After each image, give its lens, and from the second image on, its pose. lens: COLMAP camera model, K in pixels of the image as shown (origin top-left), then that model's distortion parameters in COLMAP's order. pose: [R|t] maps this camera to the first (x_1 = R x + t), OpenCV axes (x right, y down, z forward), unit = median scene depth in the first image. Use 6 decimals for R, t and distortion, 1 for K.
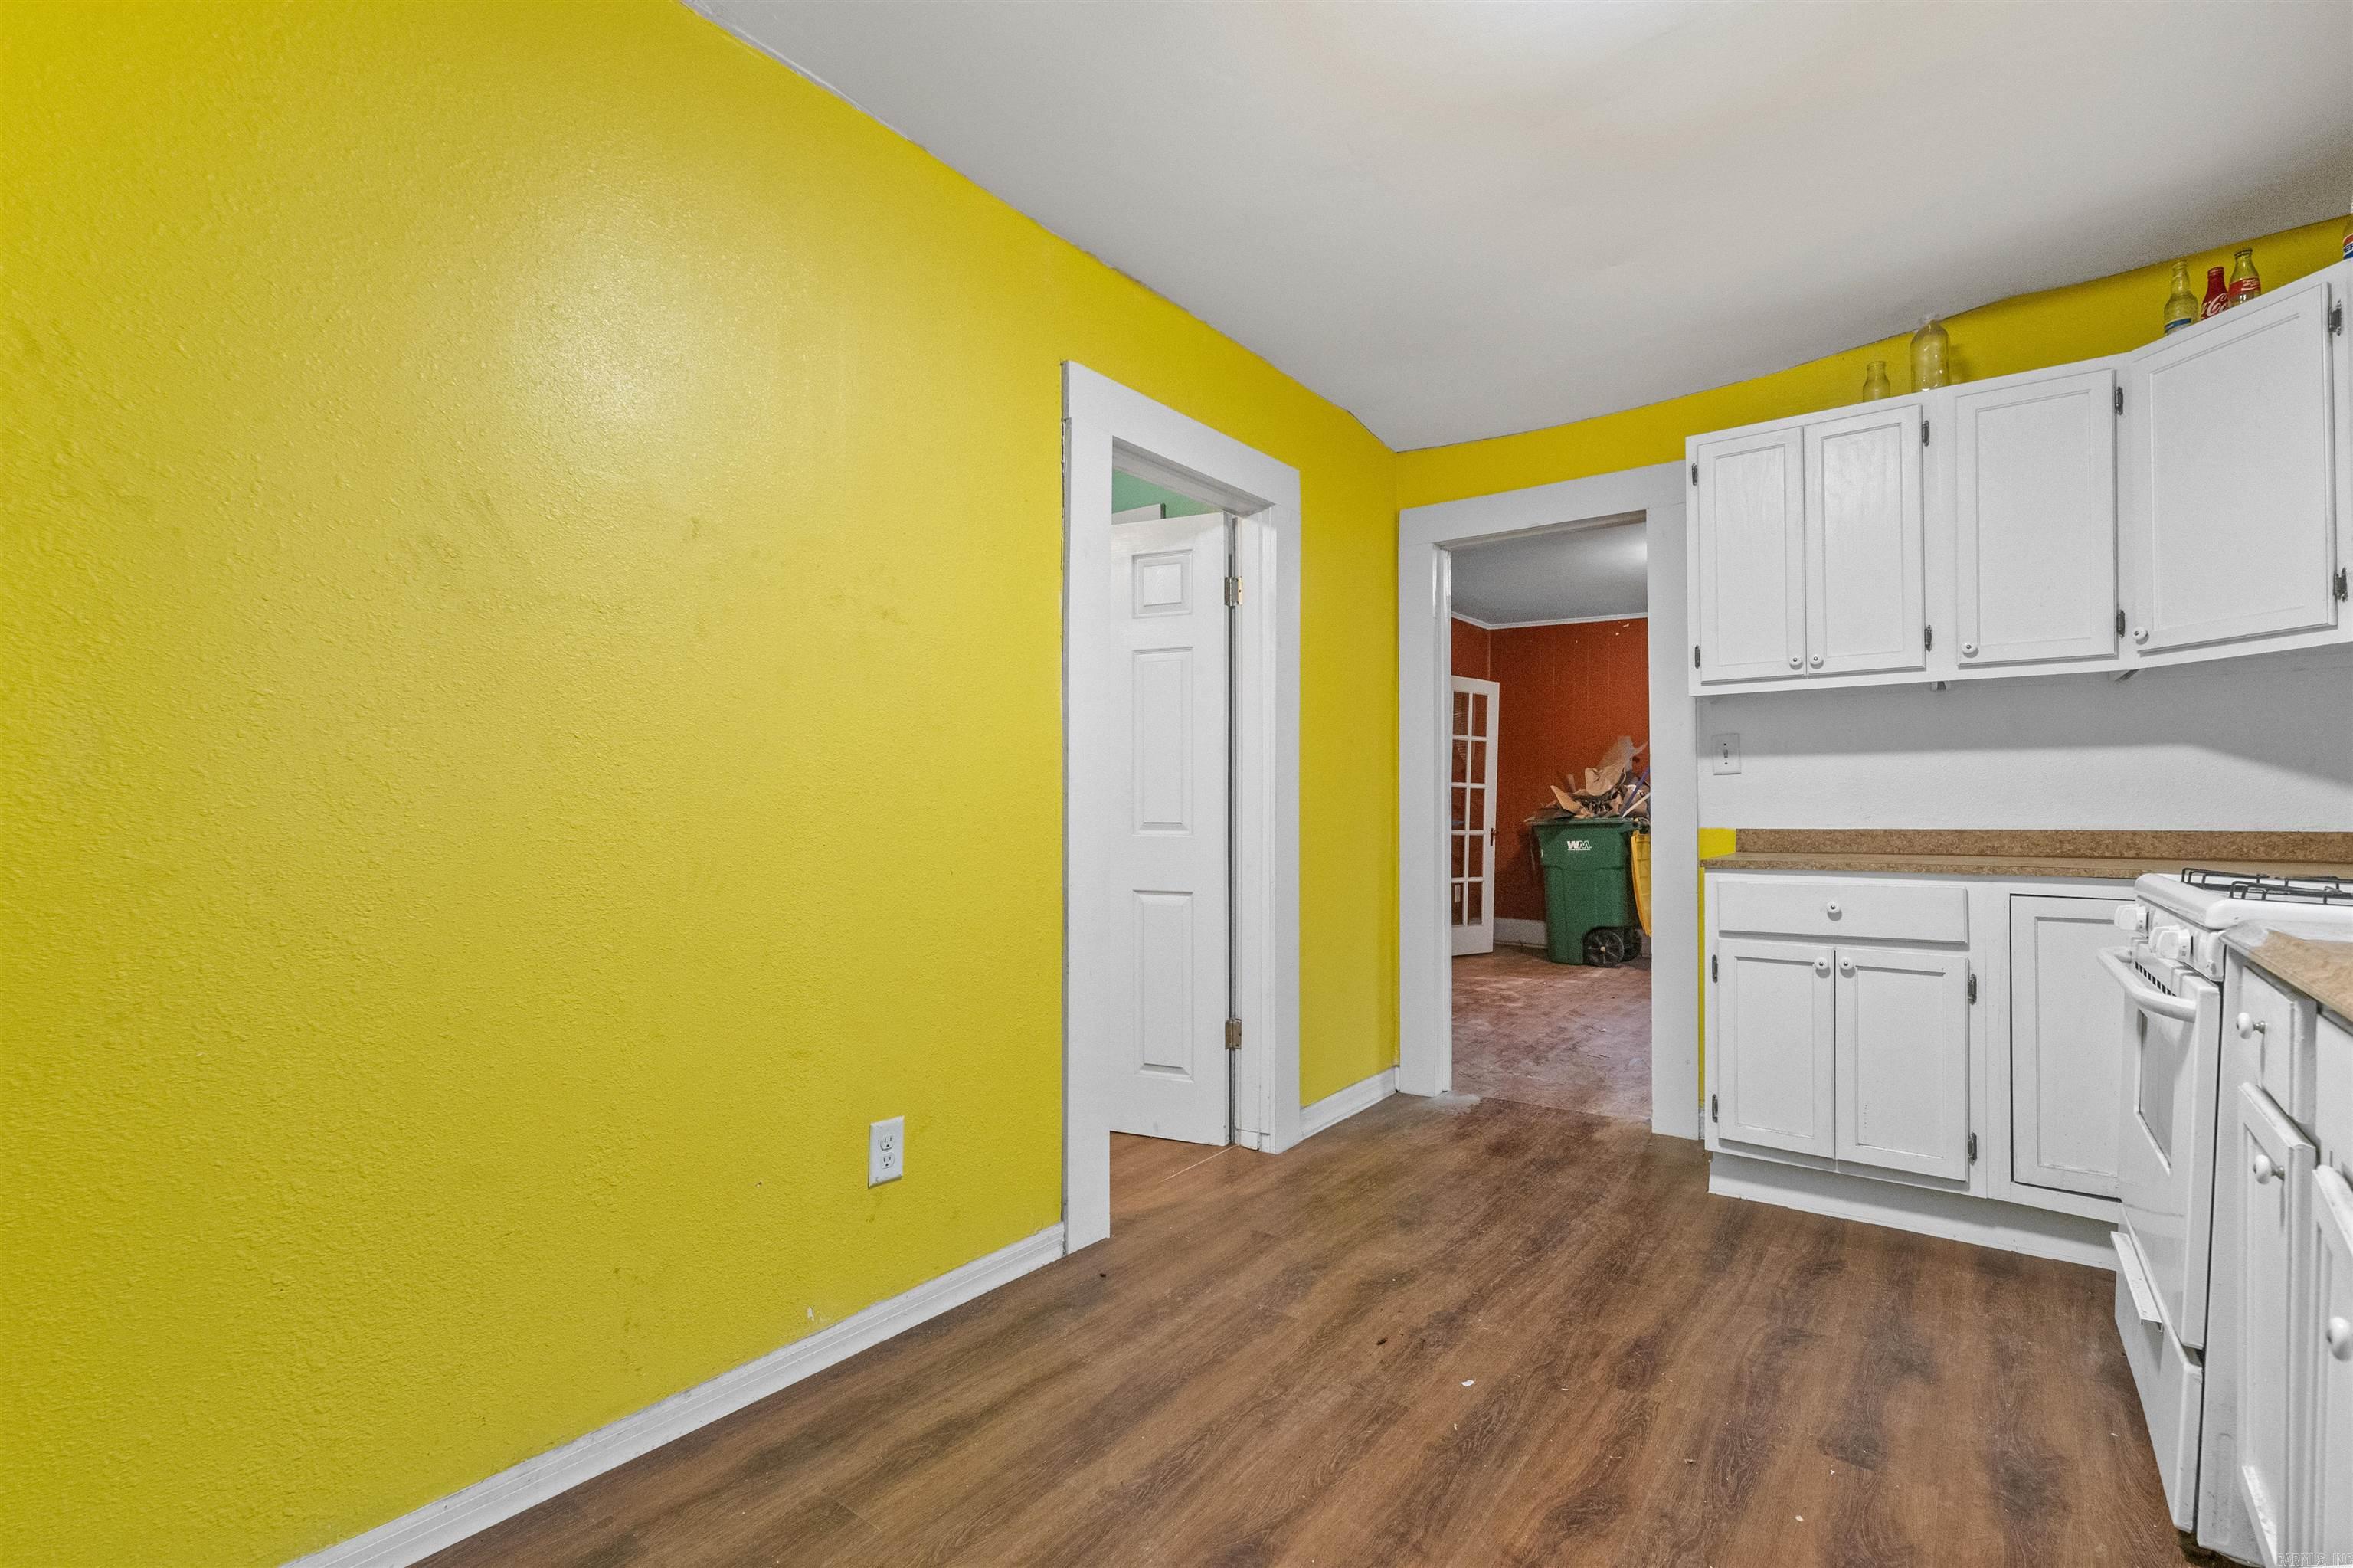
lens RADIAL K [[1043.0, 0, 1191.8], [0, 1043.0, 795.3], [0, 0, 1]] dist [0.003267, -0.000929]
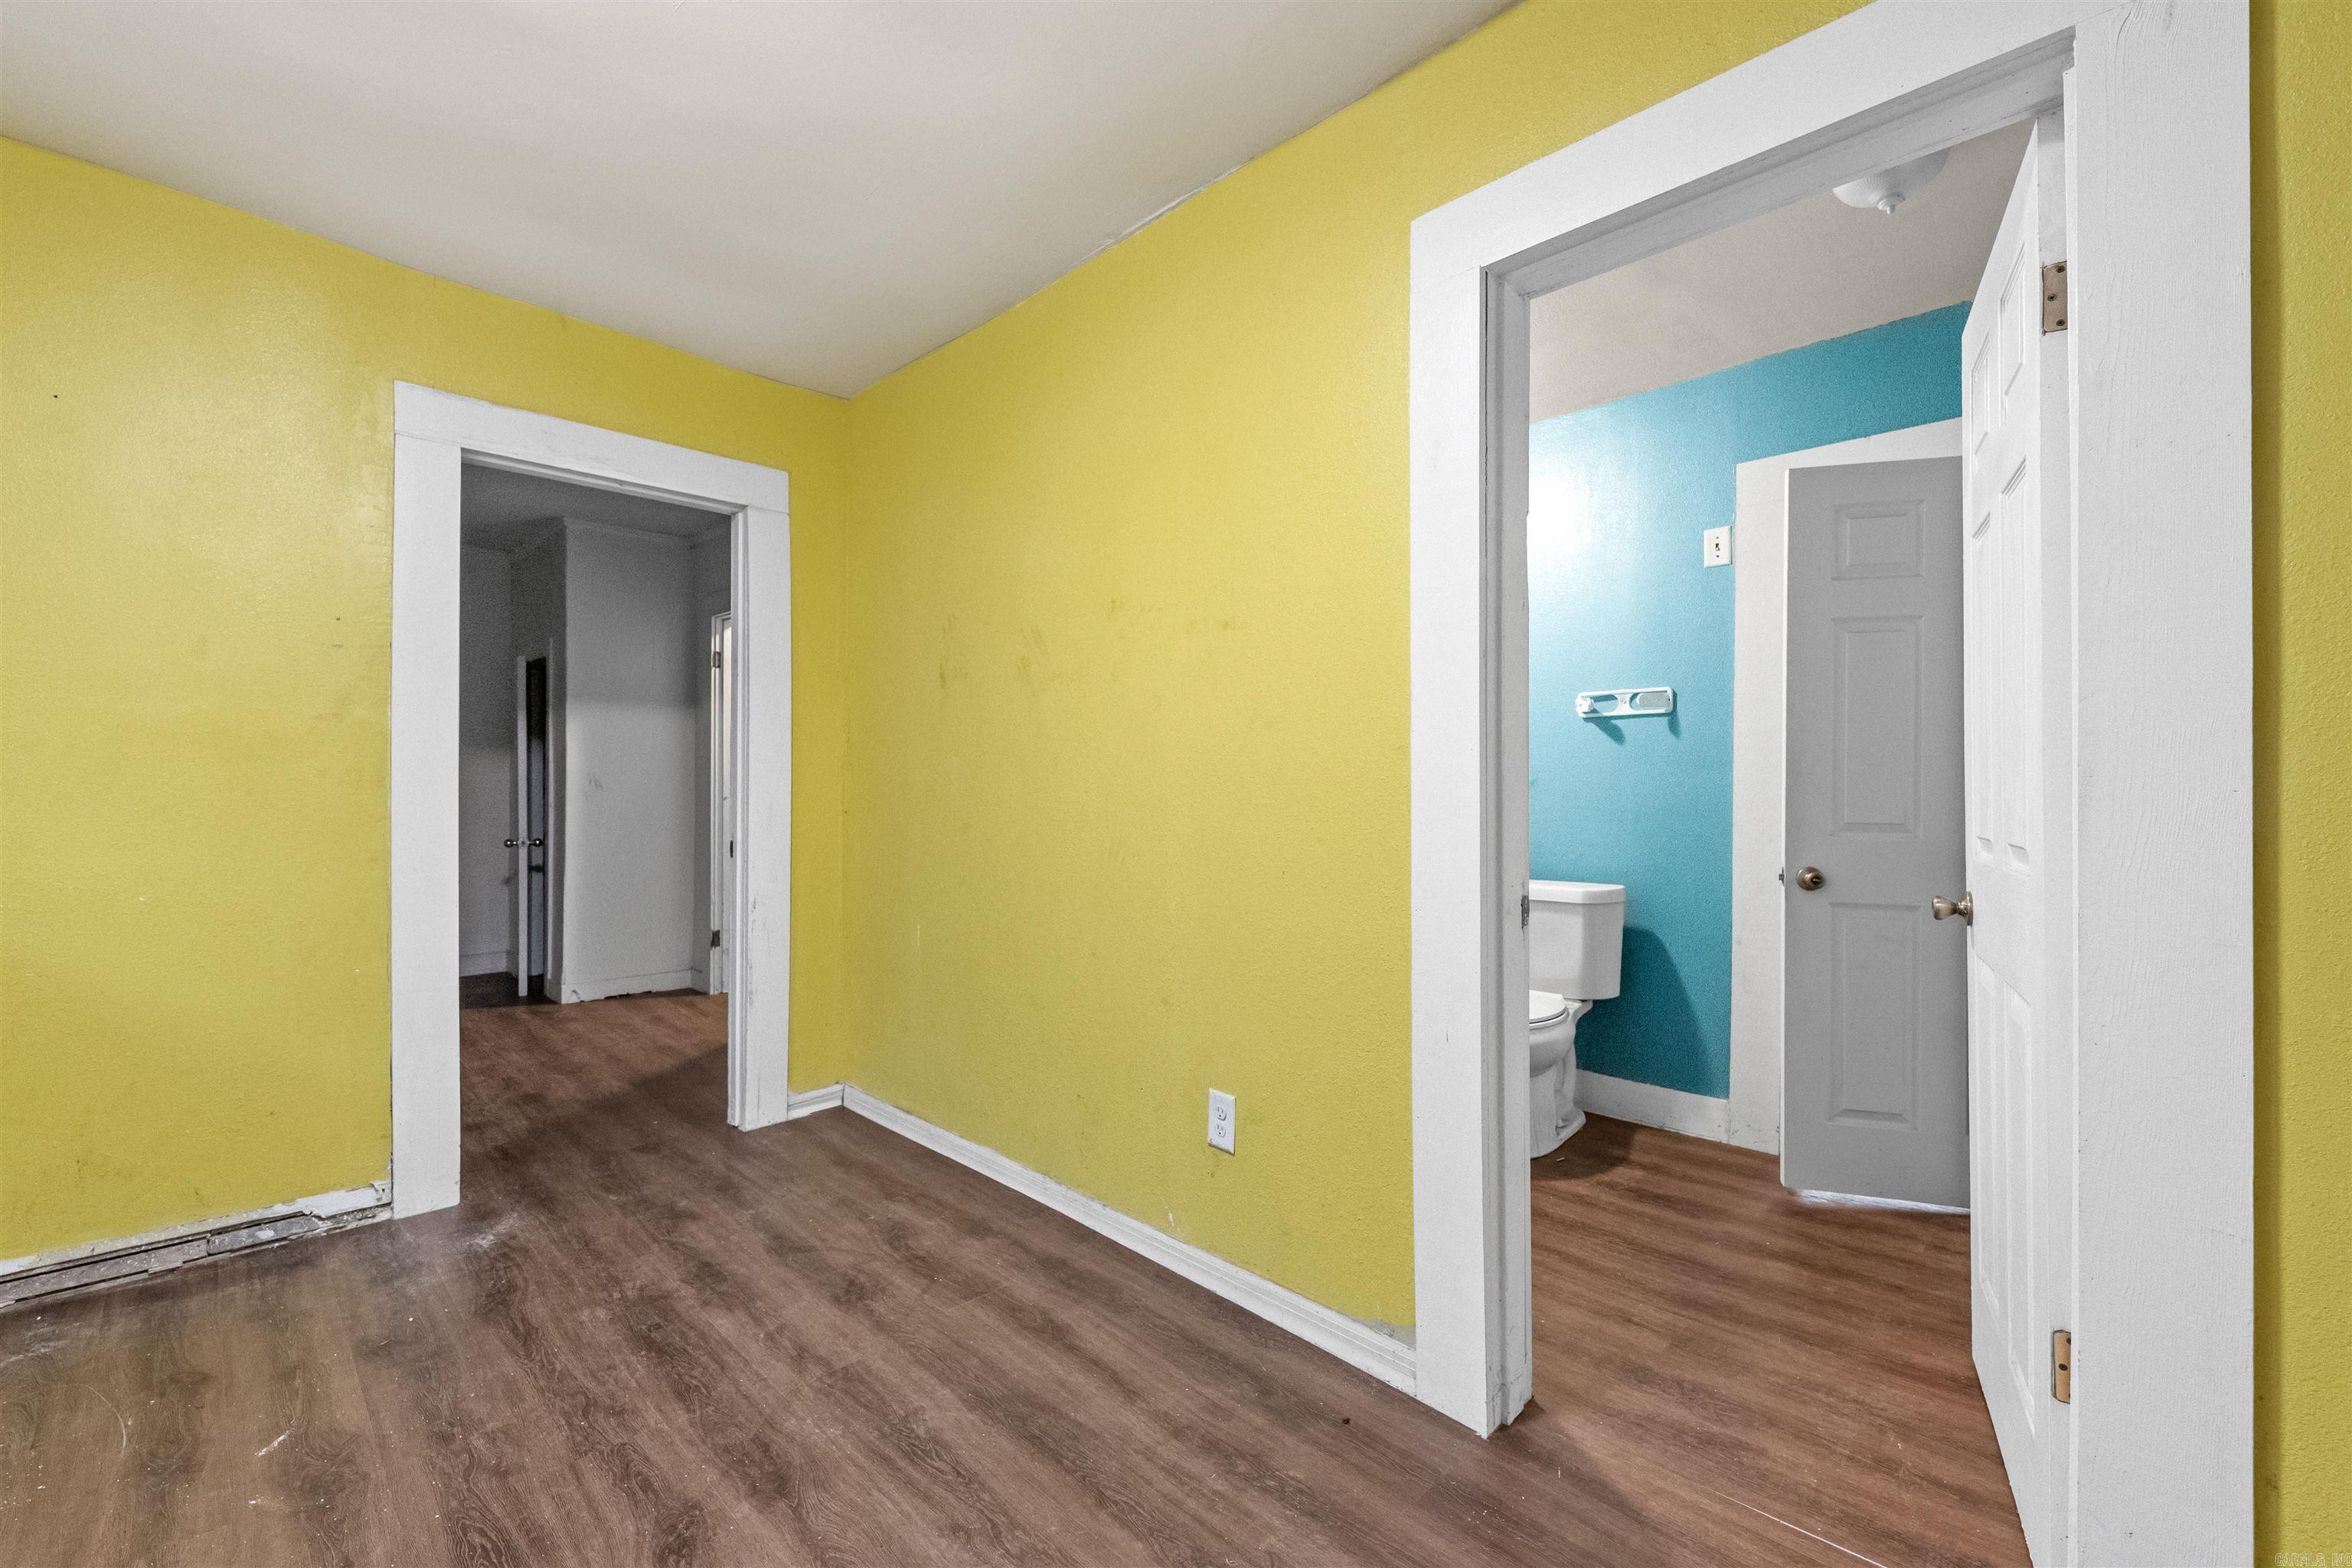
lens RADIAL K [[962.3, 0, 1183.3], [0, 962.3, 785.6], [0, 0, 1]] dist [-0.000662, -0.000214]
pose [[-0.124298, -0.006399, -0.992224, 0.725651], [0.006494, 0.999953, -0.007262, -0.000377], [0.992224, -0.007346, -0.124250, 1.118657]]
